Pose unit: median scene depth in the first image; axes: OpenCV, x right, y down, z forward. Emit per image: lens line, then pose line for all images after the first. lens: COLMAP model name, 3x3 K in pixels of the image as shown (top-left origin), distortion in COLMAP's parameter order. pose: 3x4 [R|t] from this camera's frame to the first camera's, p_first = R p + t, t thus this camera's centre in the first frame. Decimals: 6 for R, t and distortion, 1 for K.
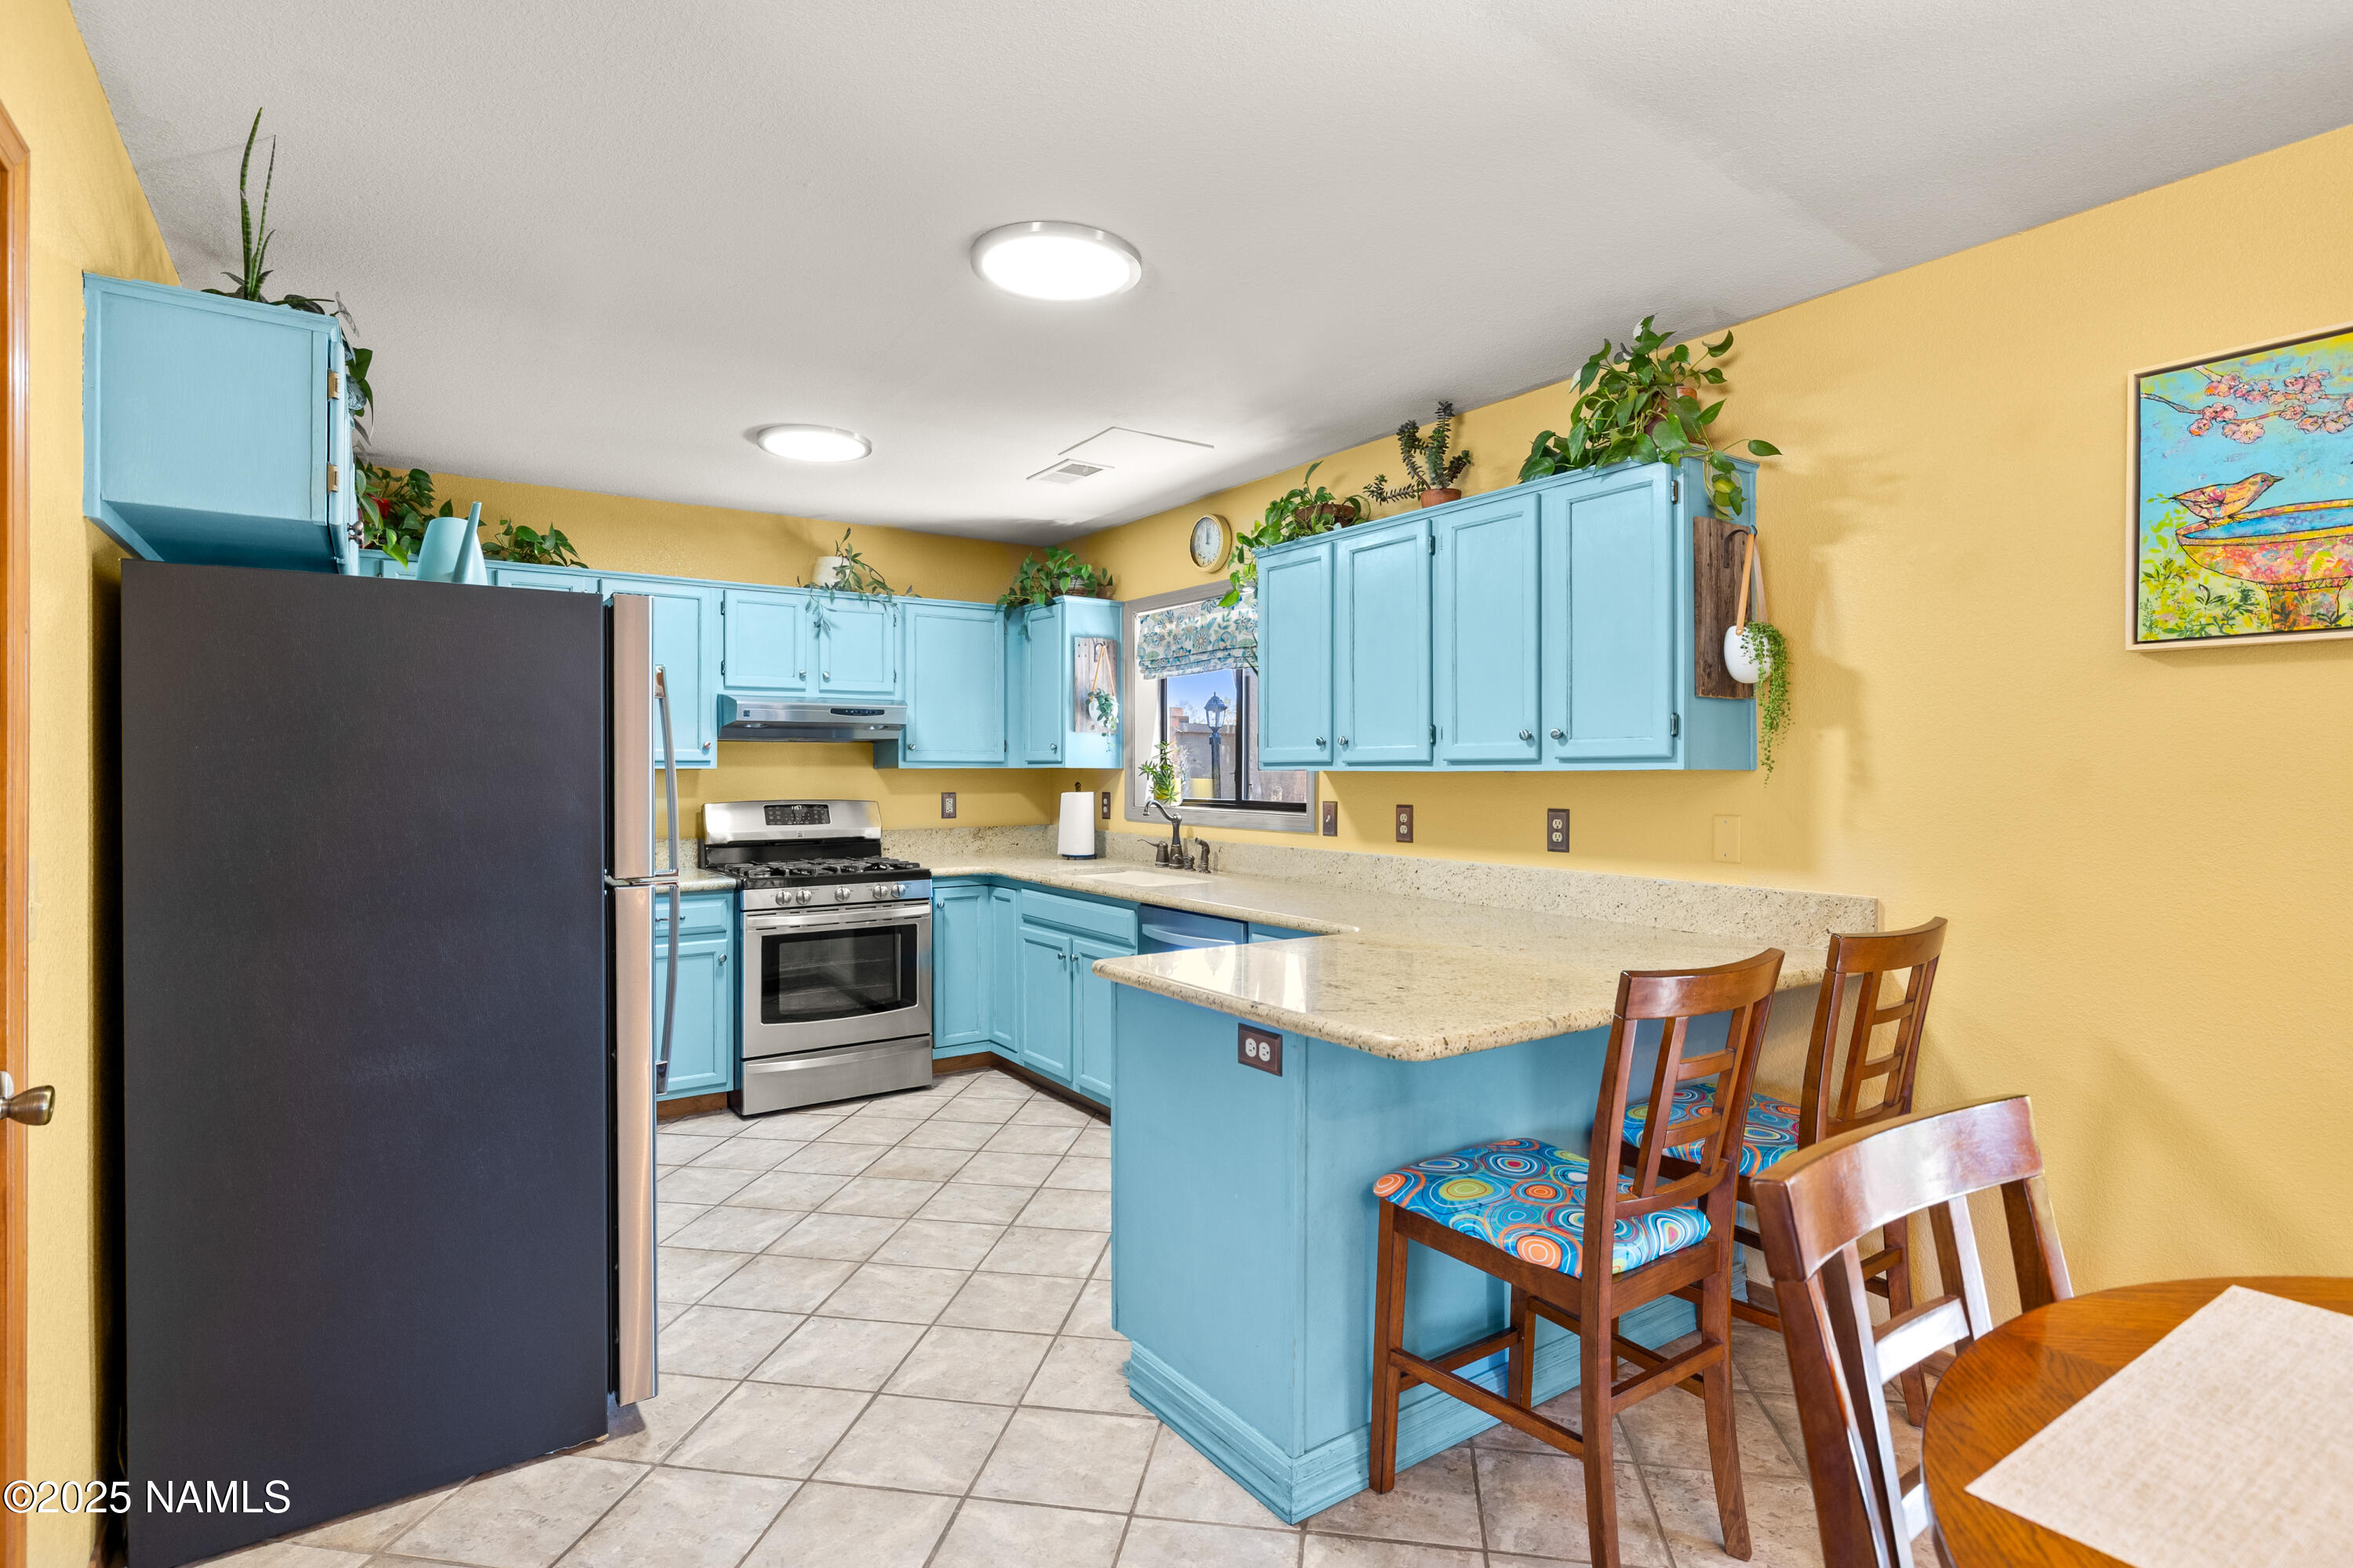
lens RADIAL K [[1158.4, 0, 1164.5], [0, 1158.4, 781.0], [0, 0, 1]] dist [-0.008288, -0.002379]
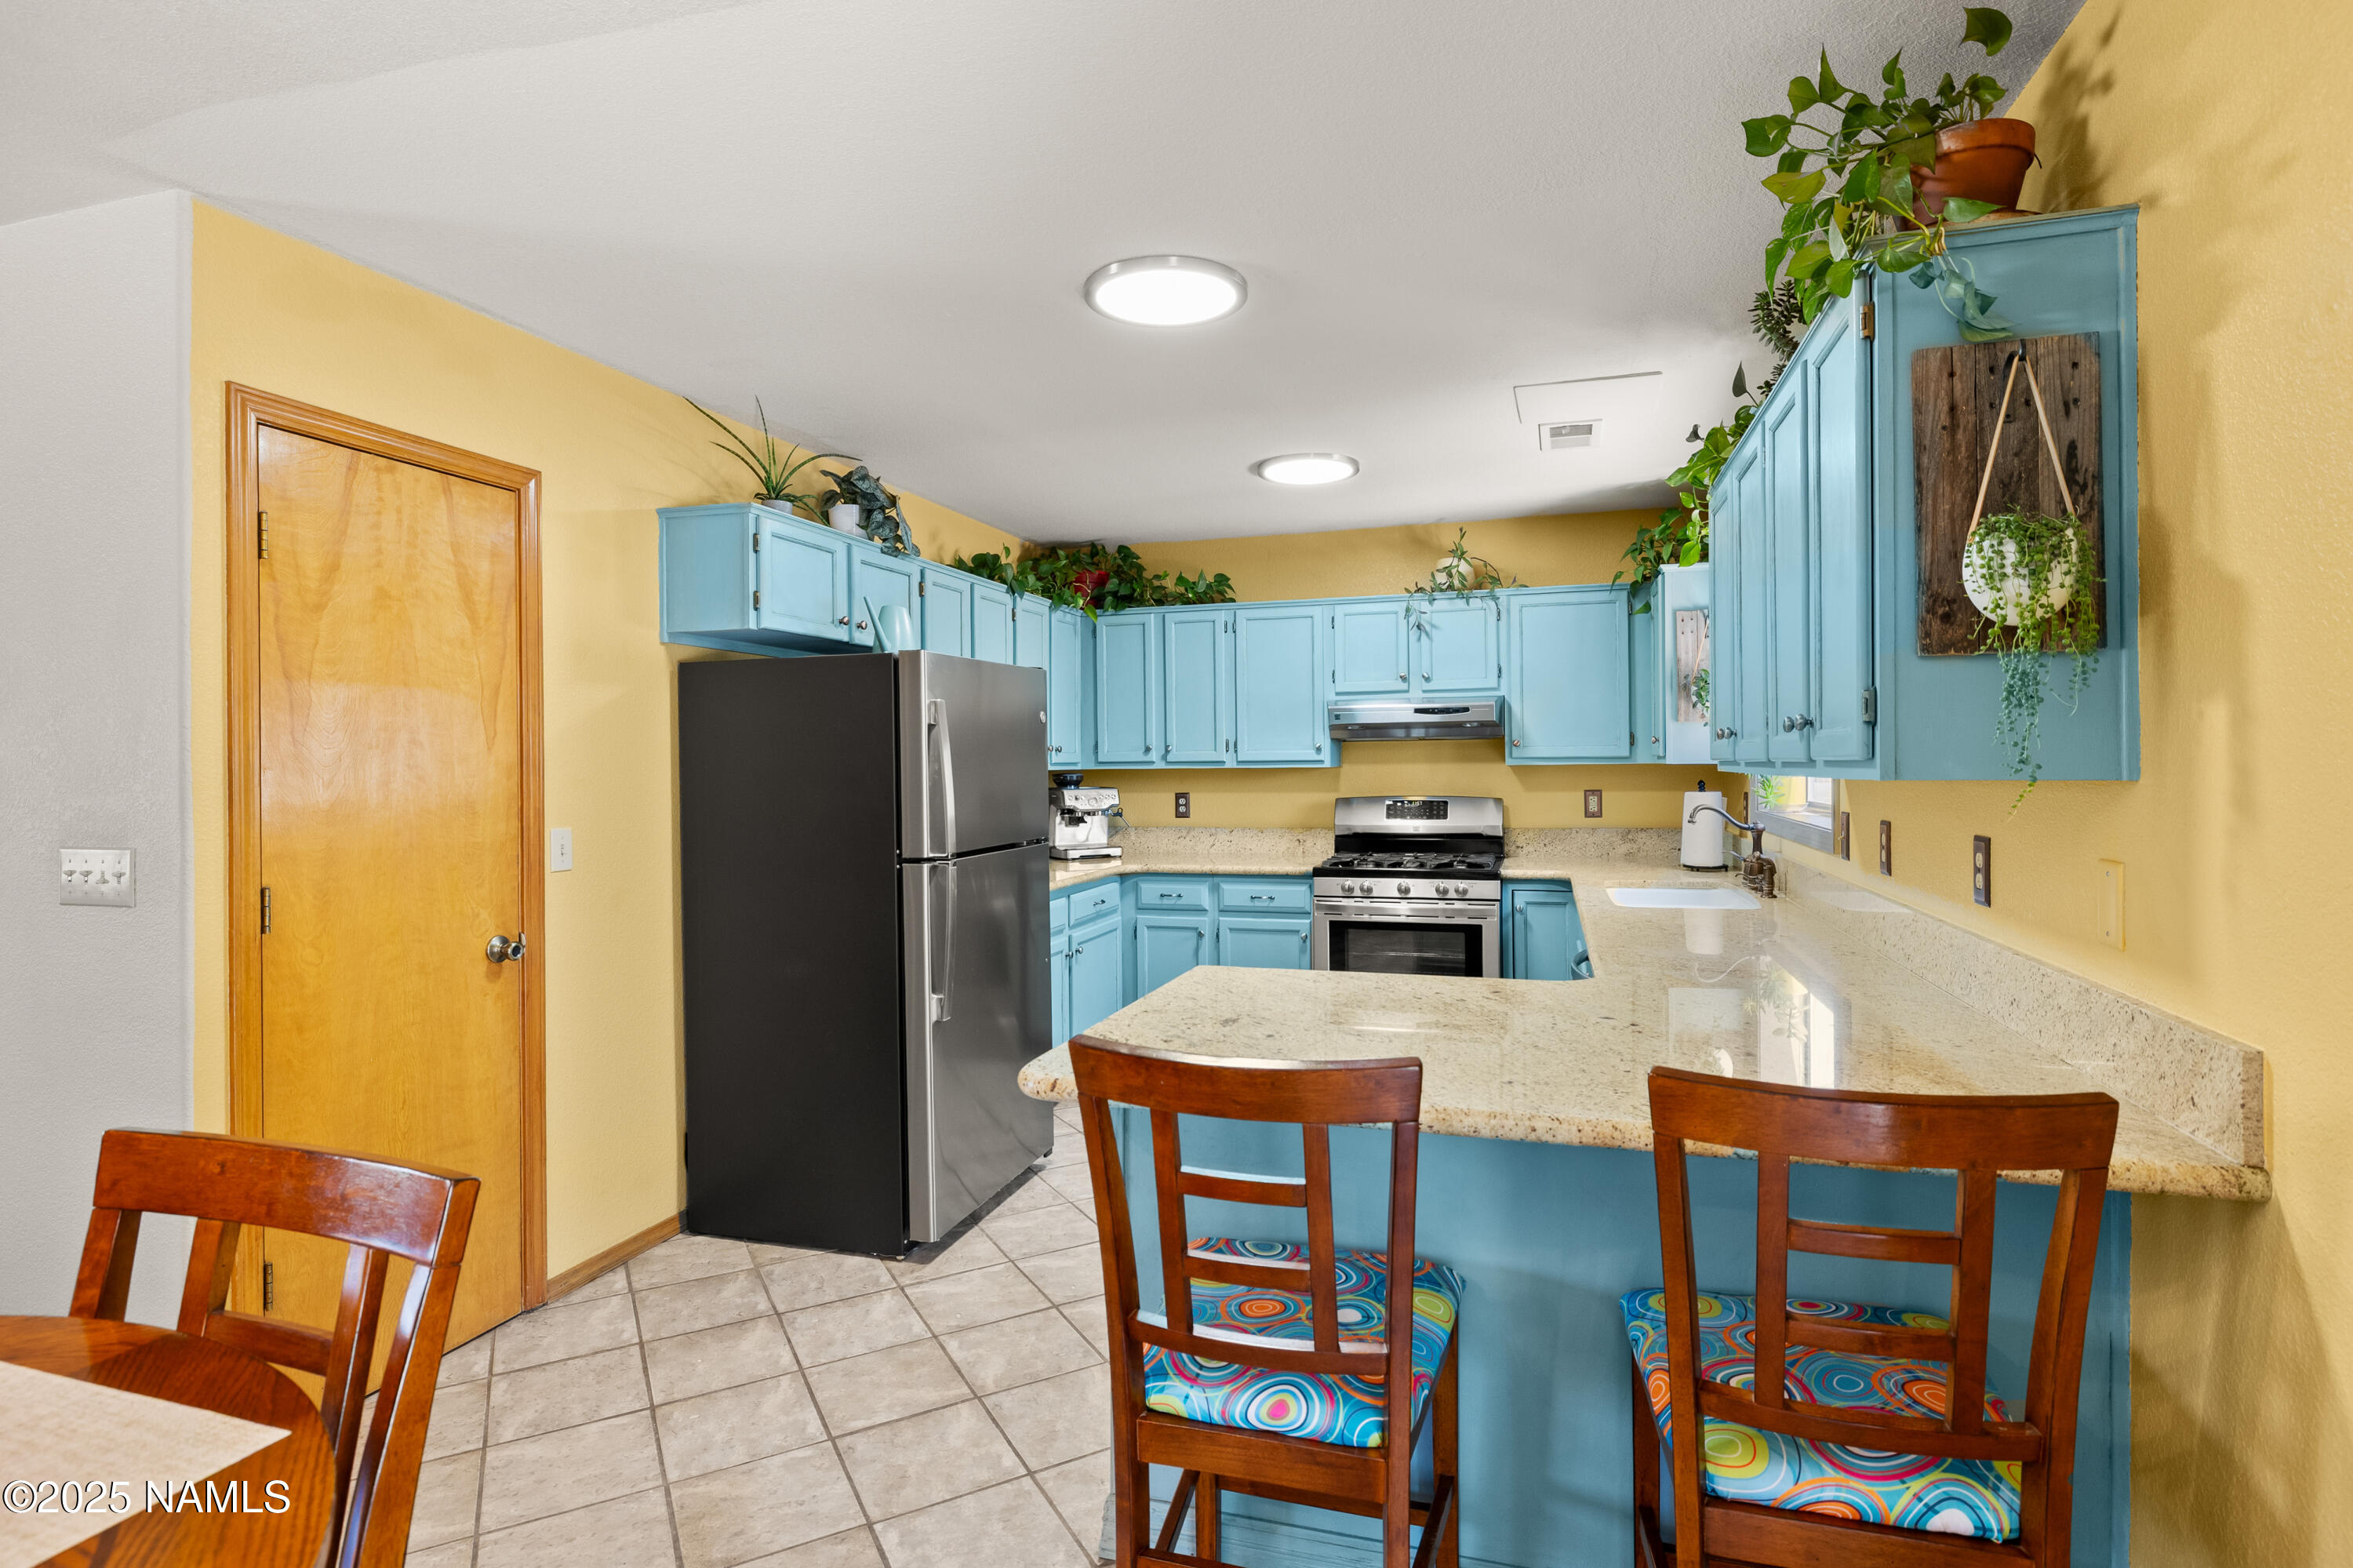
lens RADIAL K [[1158.4, 0, 1192.3], [0, 1158.4, 769.3], [0, 0, 1]] dist [-0.008288, -0.002379]
pose [[0.622413, -0.000991, -0.782688, 0.626360], [0.001966, 0.999998, 0.000298, -0.013874], [0.782686, -0.001724, 0.622414, 0.311252]]
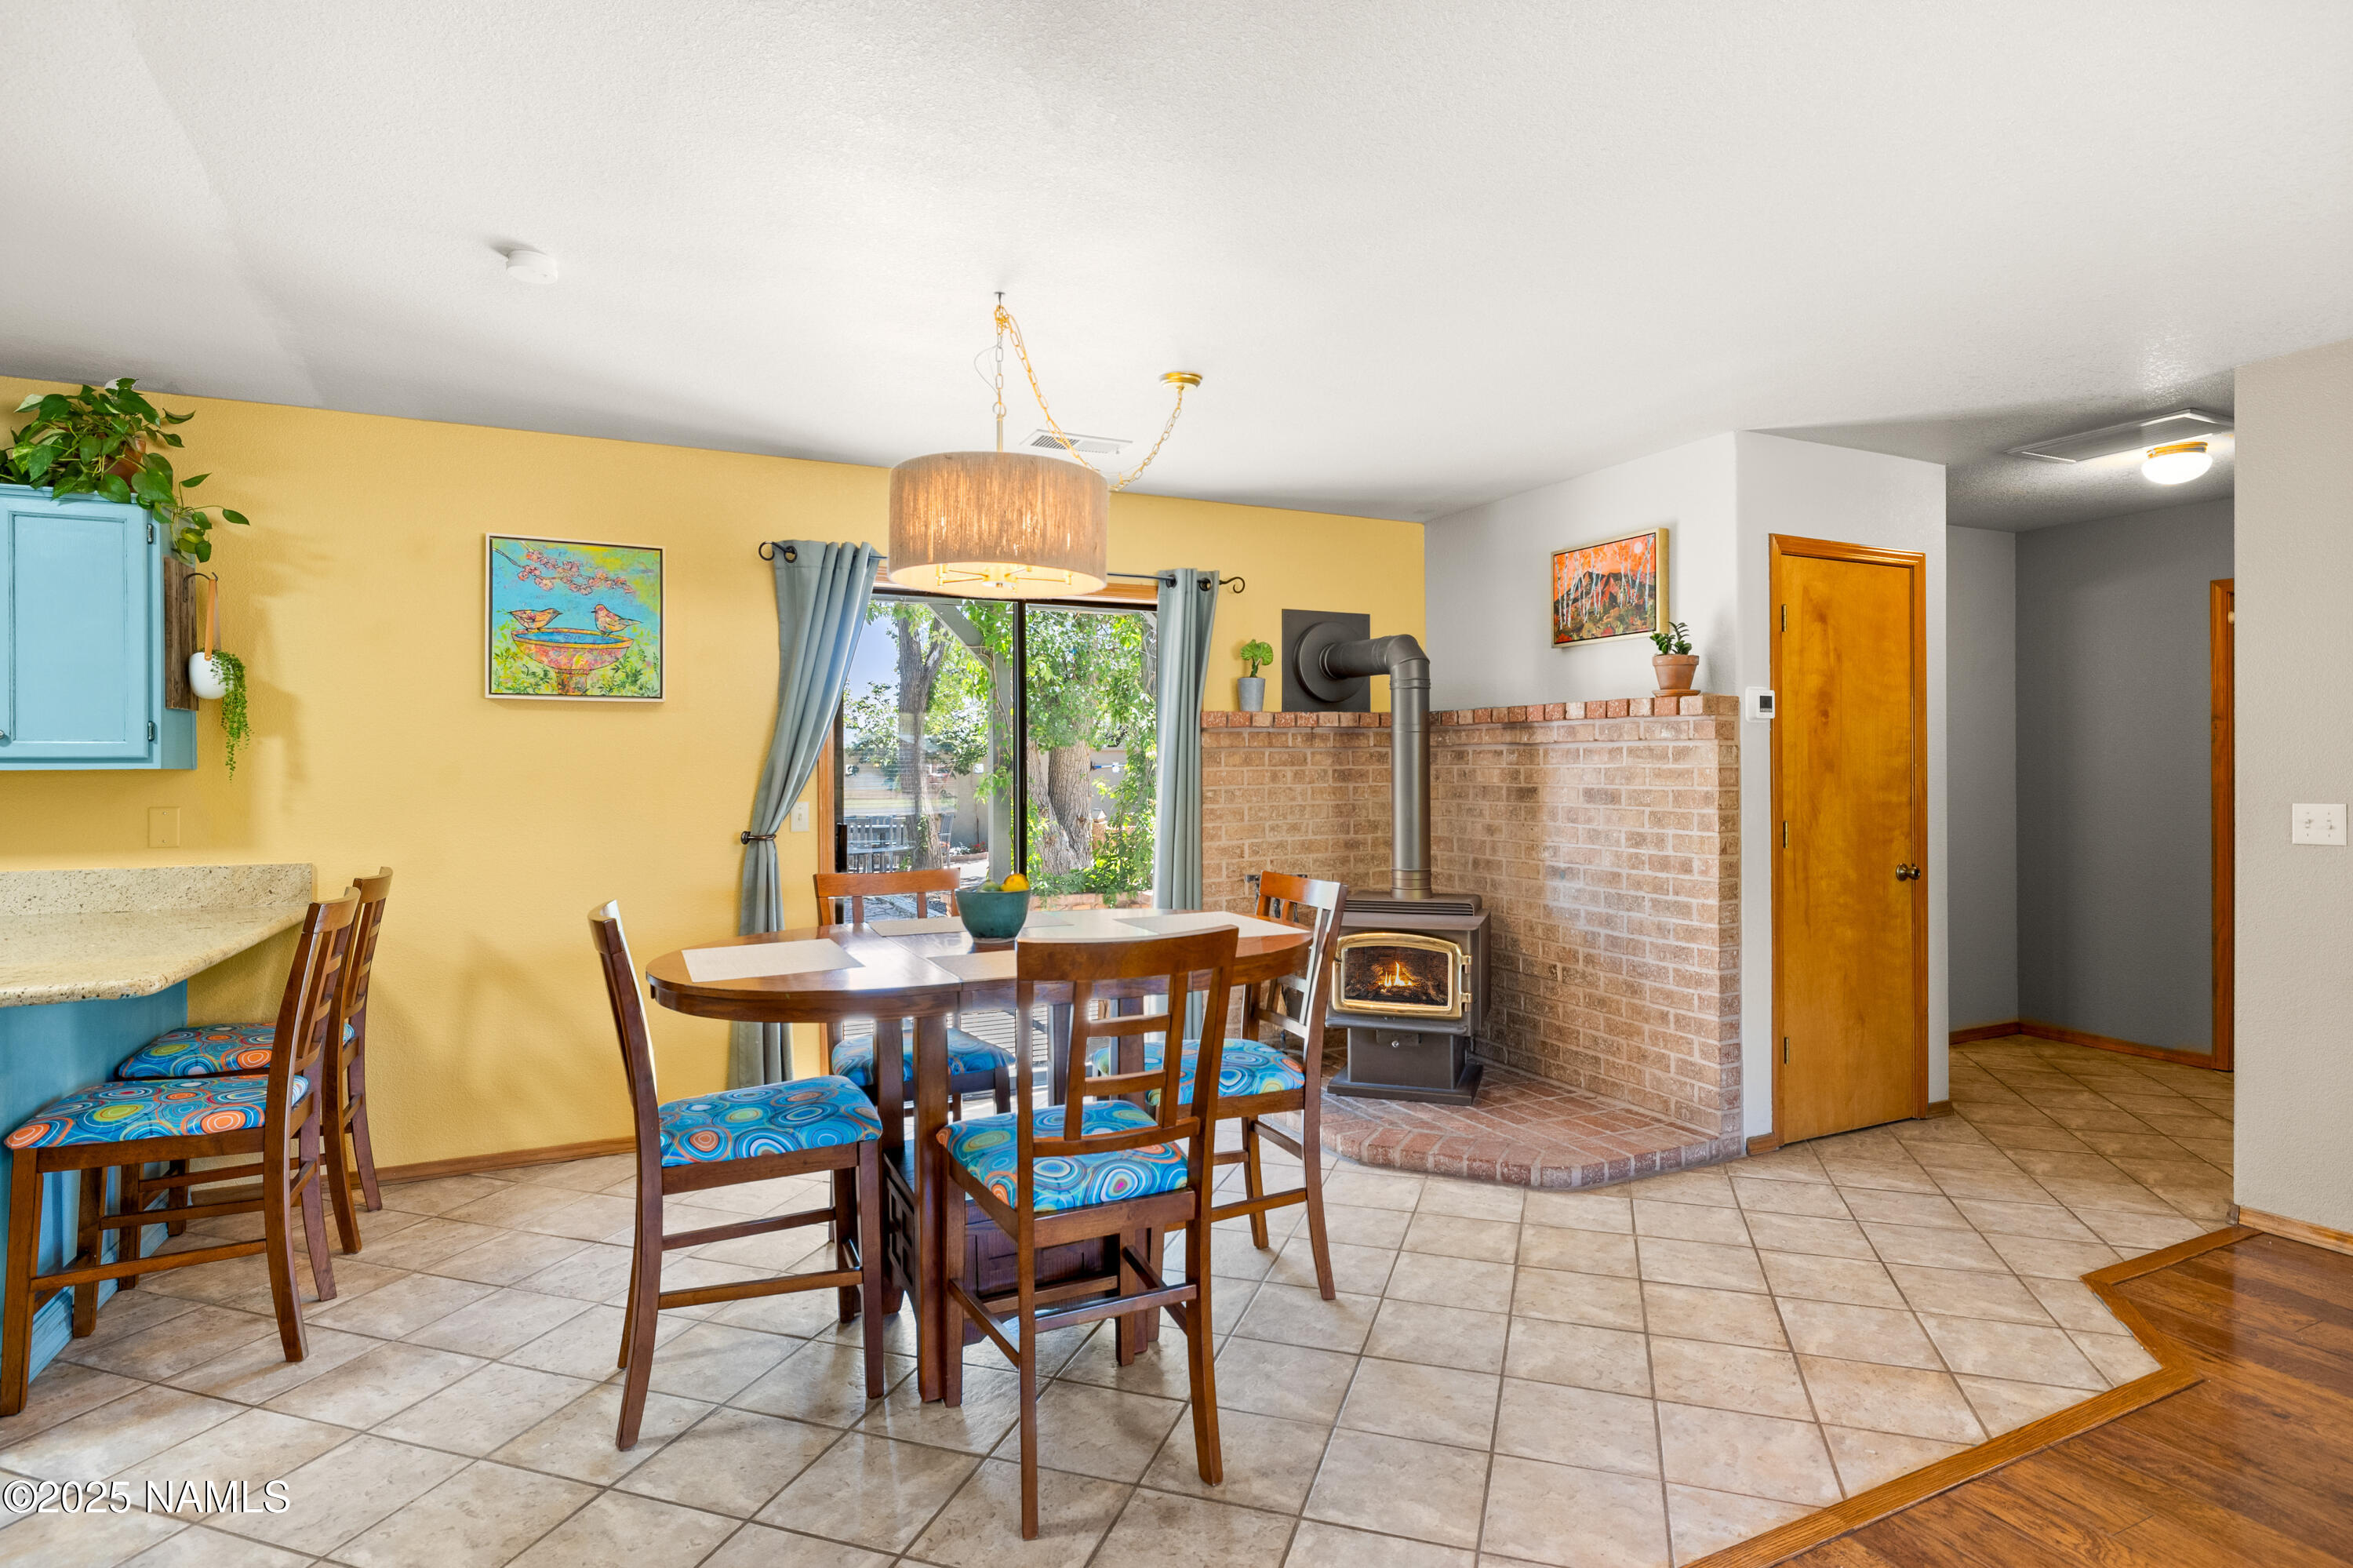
lens RADIAL K [[1158.4, 0, 1179.6], [0, 1158.4, 766.1], [0, 0, 1]] dist [-0.008288, -0.002379]
pose [[0.155258, -0.002104, 0.987872, -0.502396], [0.009943, 0.999950, 0.000567, -0.002532], [-0.987824, 0.009734, 0.155272, -0.200228]]
